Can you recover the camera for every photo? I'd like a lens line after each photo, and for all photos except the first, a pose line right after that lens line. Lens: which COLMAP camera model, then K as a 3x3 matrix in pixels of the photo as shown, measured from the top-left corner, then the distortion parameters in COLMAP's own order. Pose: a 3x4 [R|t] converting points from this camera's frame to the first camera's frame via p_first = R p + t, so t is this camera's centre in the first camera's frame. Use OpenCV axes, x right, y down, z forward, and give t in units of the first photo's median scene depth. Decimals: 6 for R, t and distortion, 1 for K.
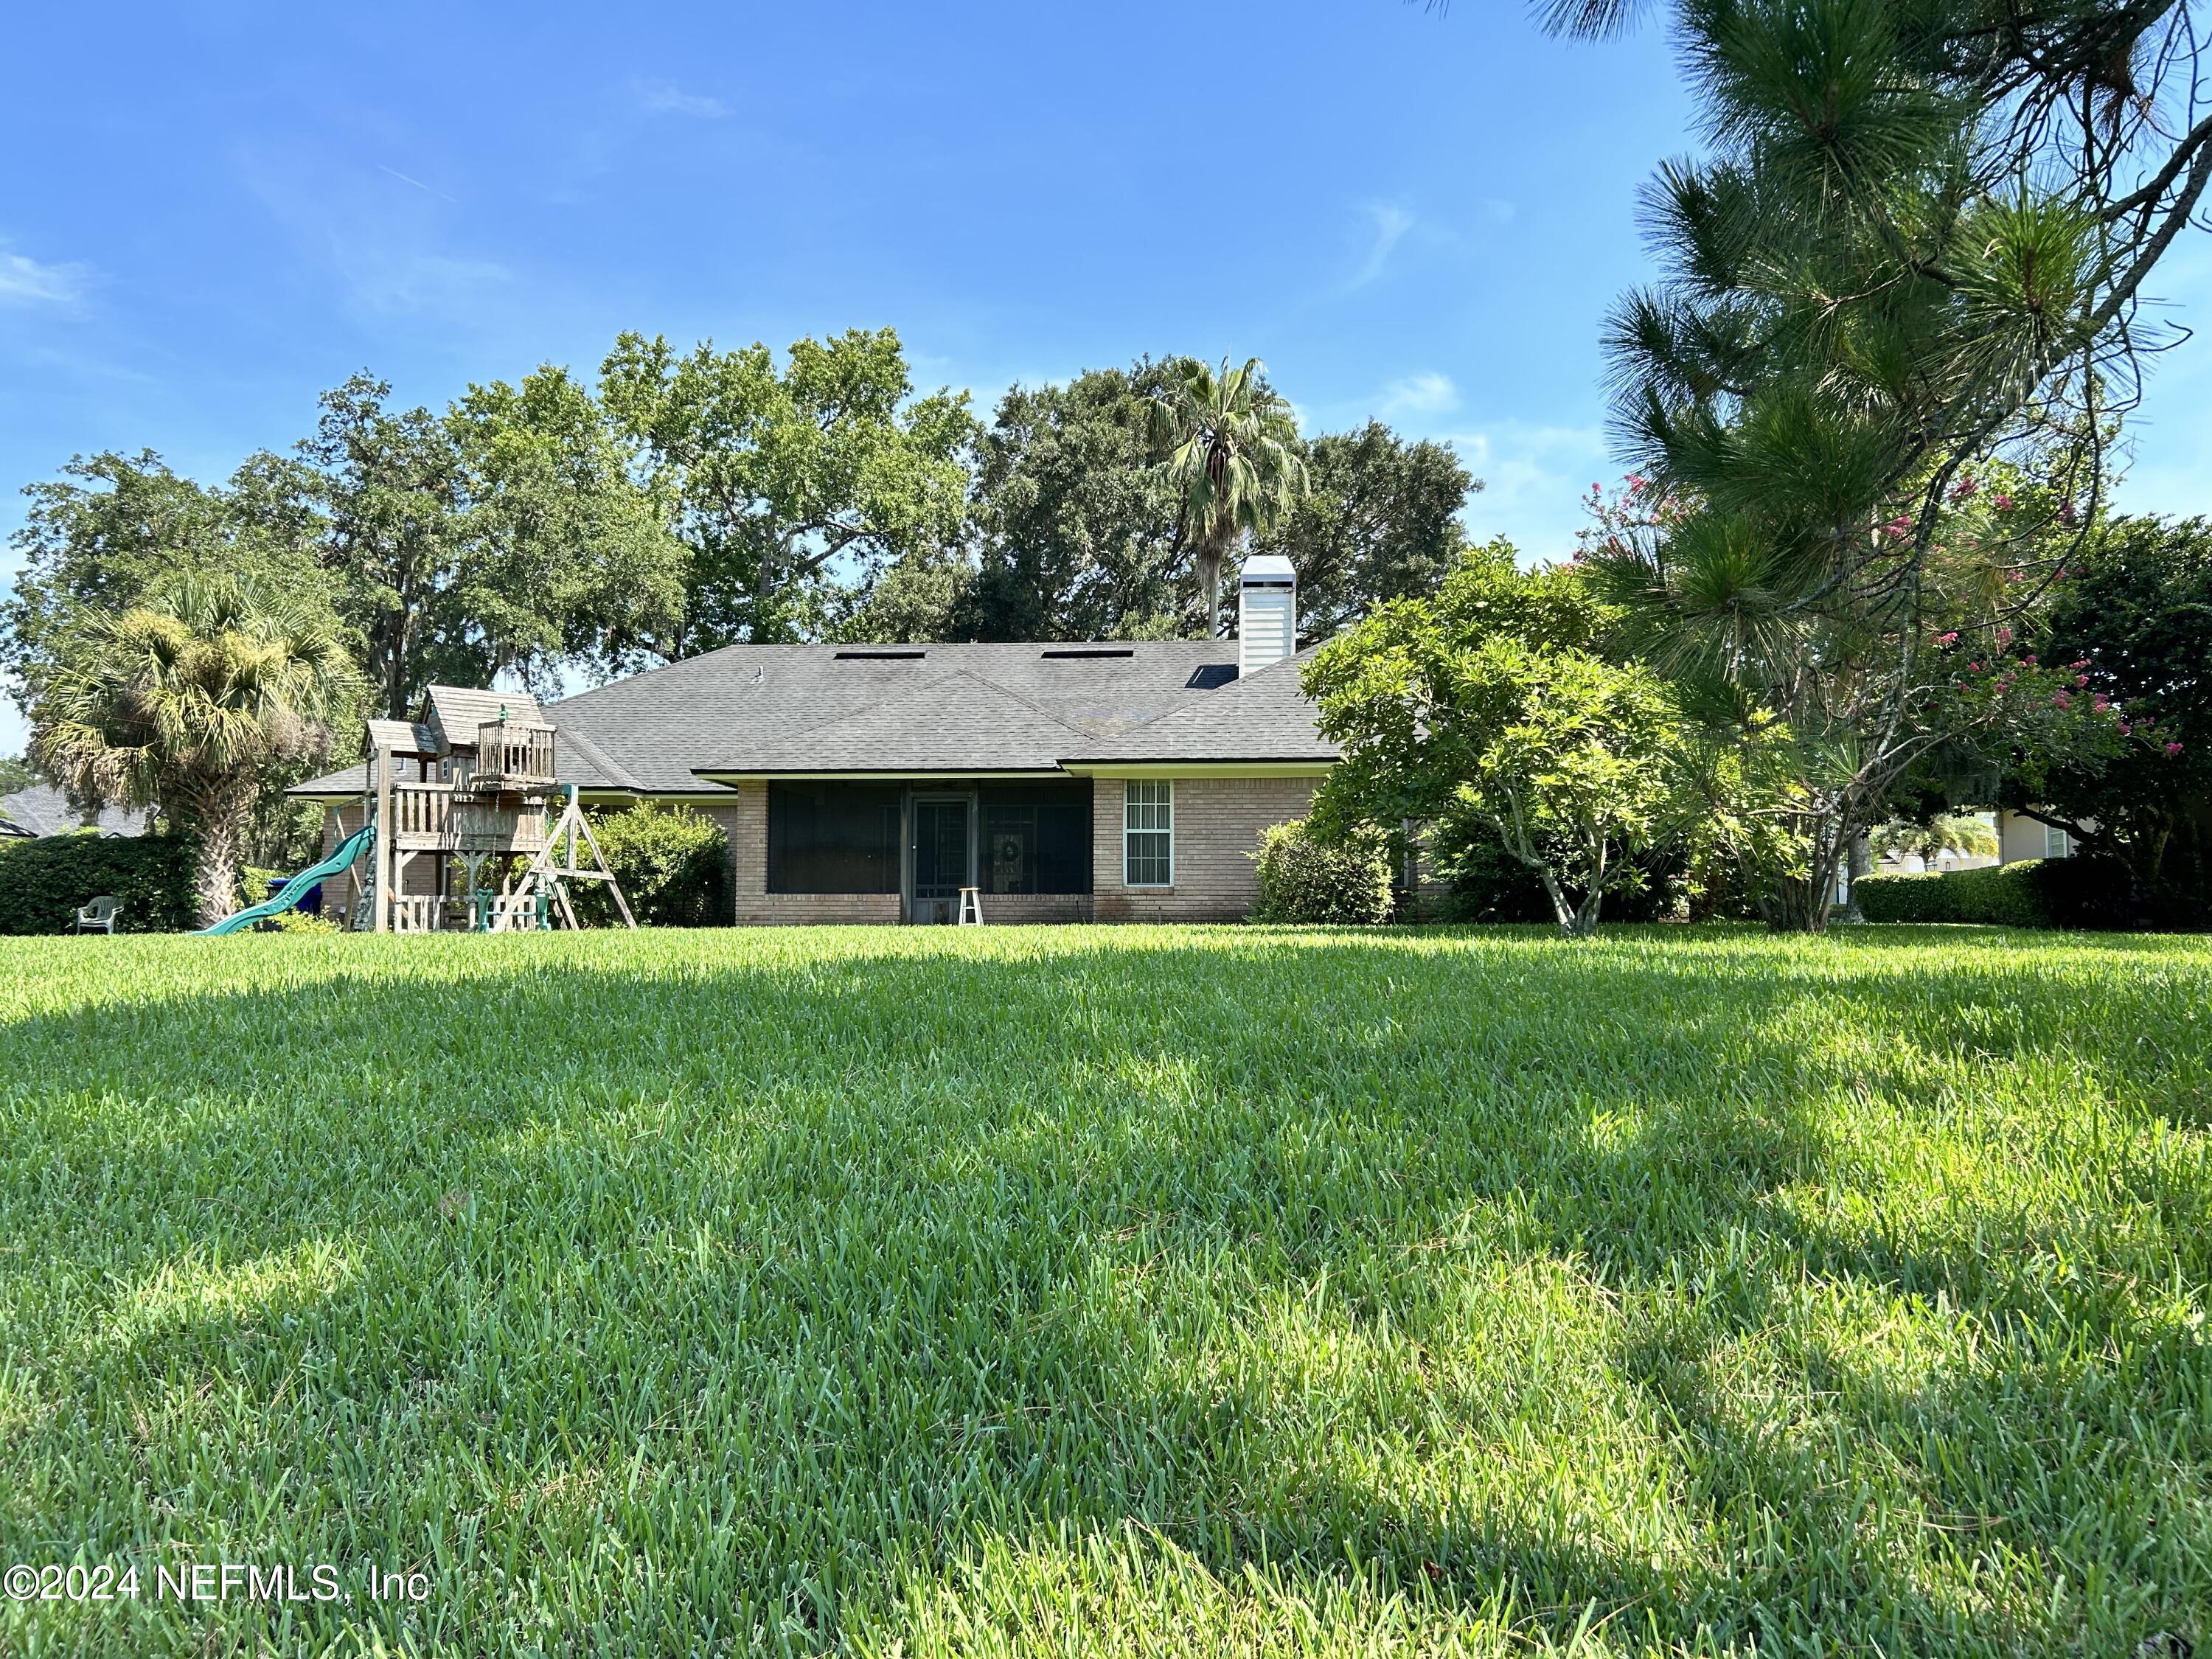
lens RADIAL K [[1668.0, 0, 1106.0], [0, 1668.0, 829.5], [0, 0, 1]] dist [0.029610, 0.000599]
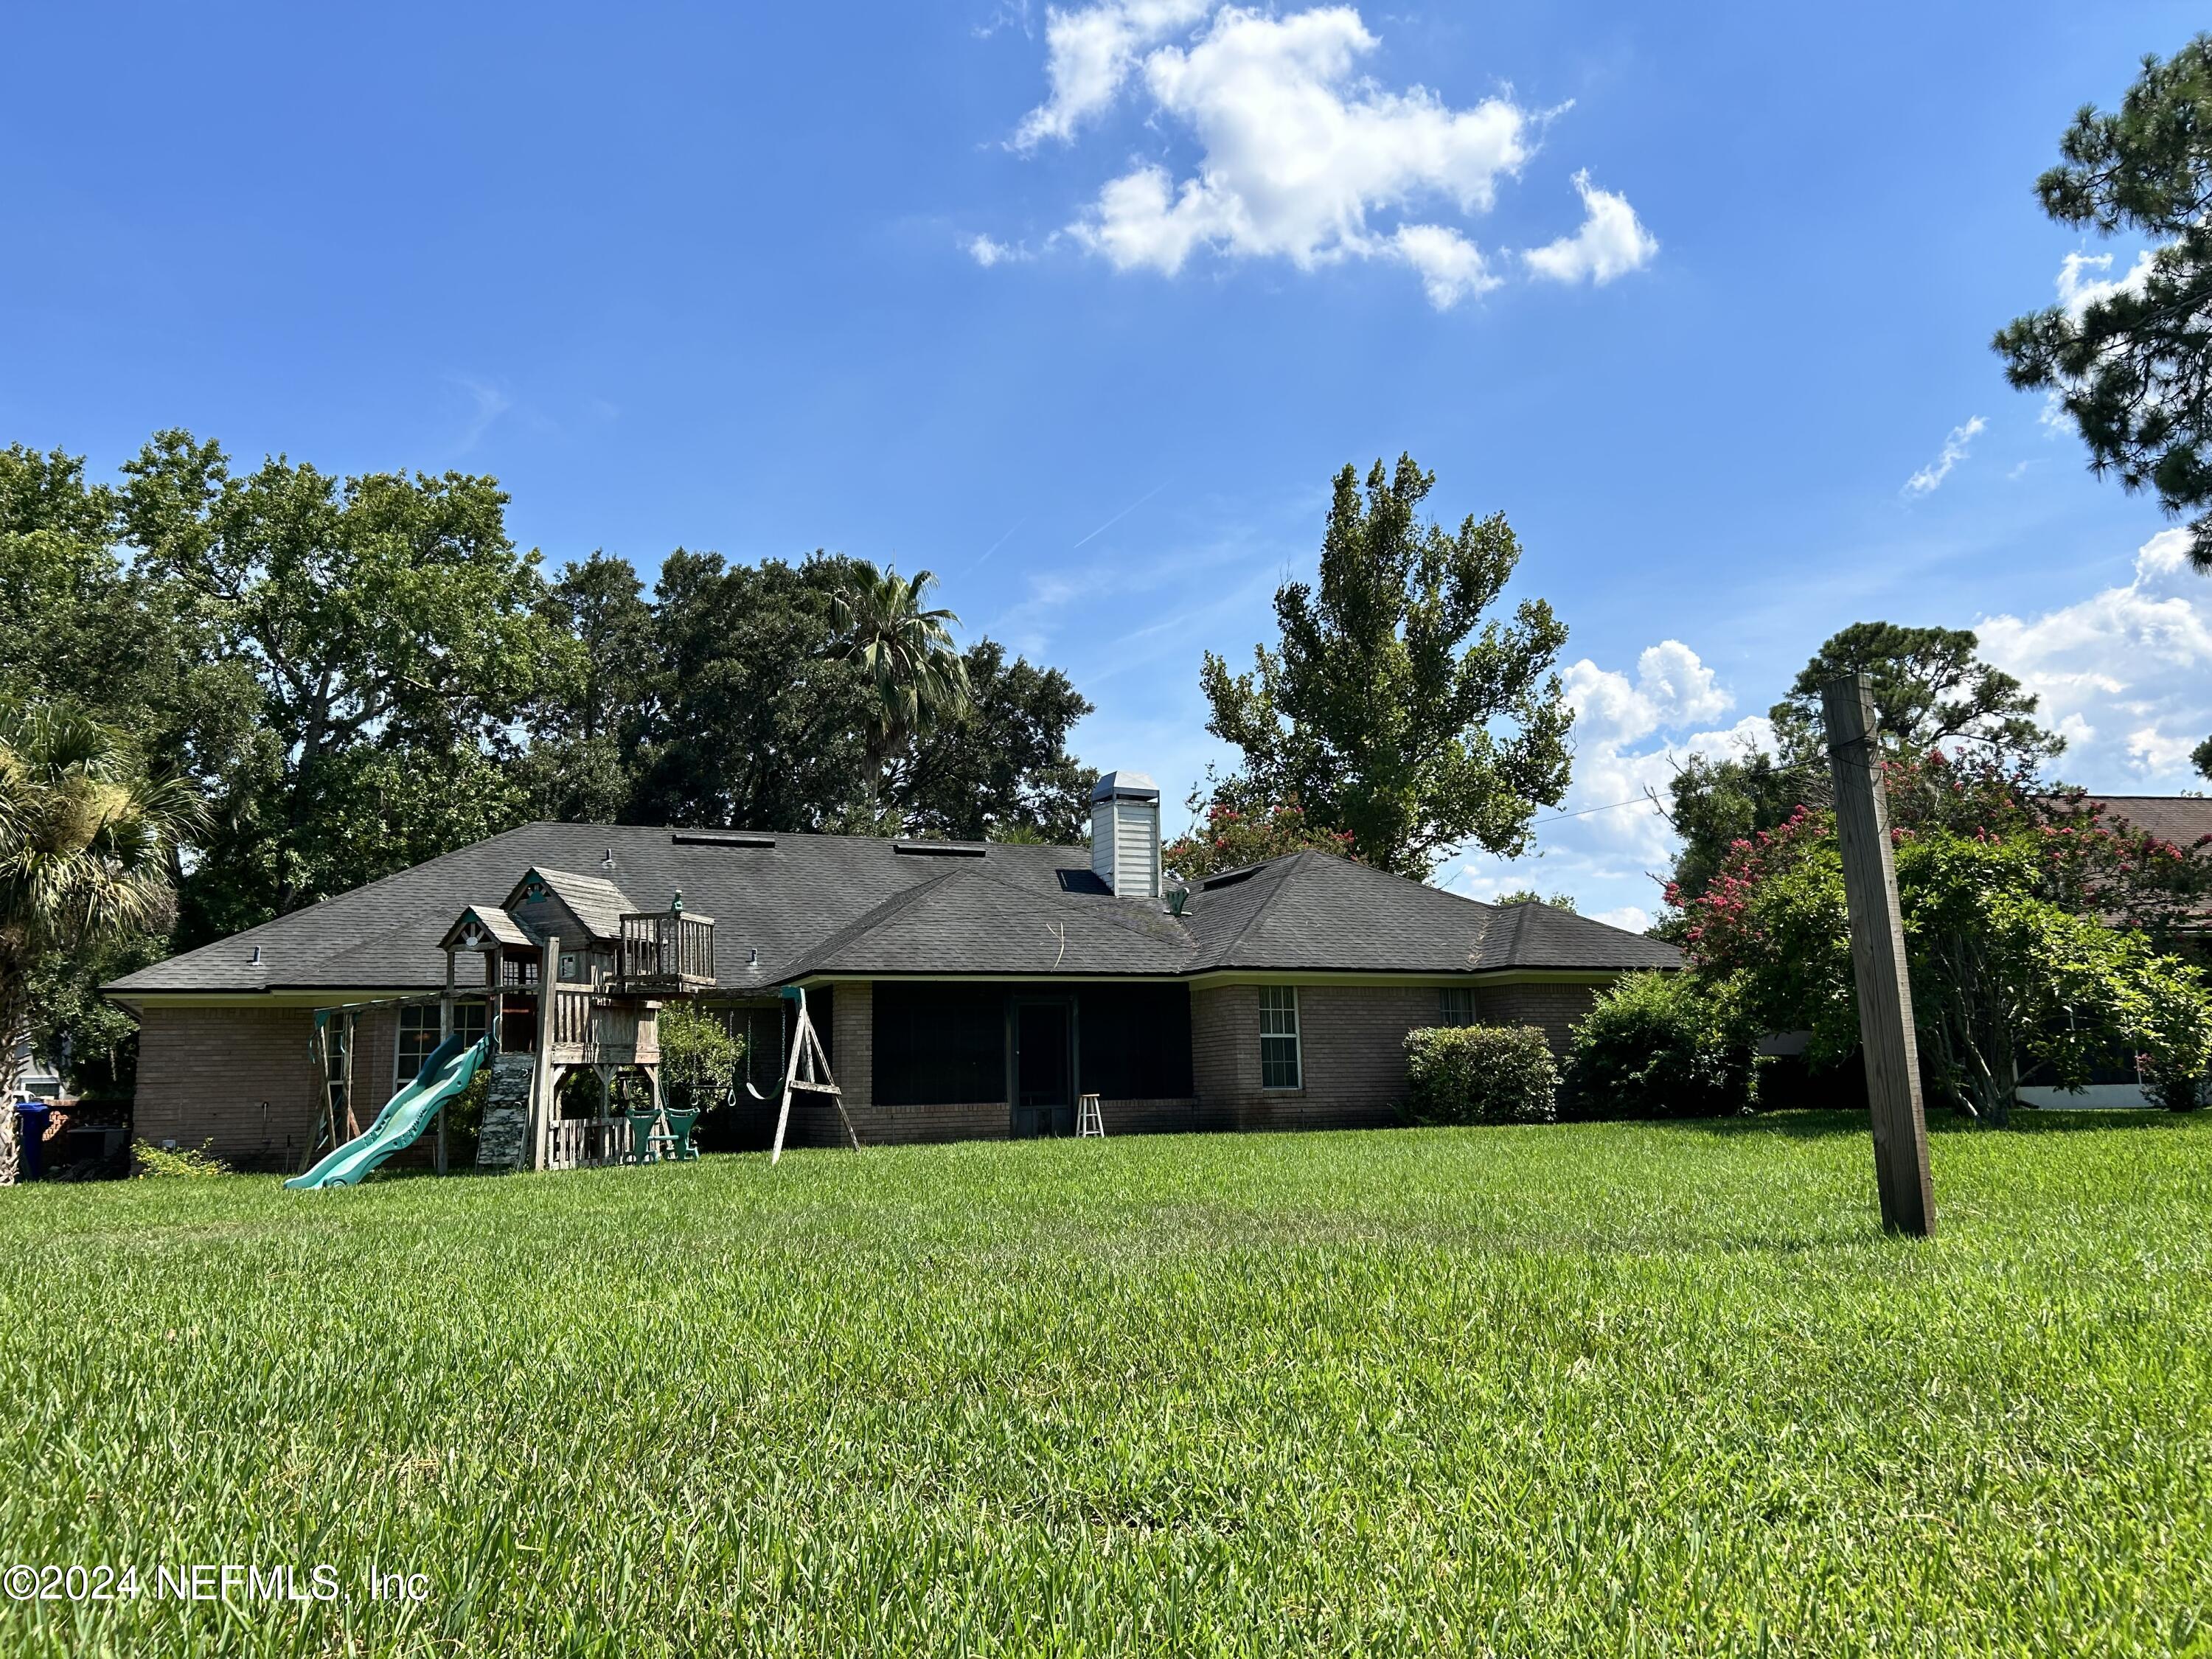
lens RADIAL K [[1668.0, 0, 1106.0], [0, 1668.0, 829.5], [0, 0, 1]] dist [0.029610, 0.000599]
pose [[0.863961, 0.056140, 0.500419, -0.566636], [0.000648, 0.993641, -0.112591, -0.009309], [-0.503558, 0.097599, 0.858431, 0.129690]]
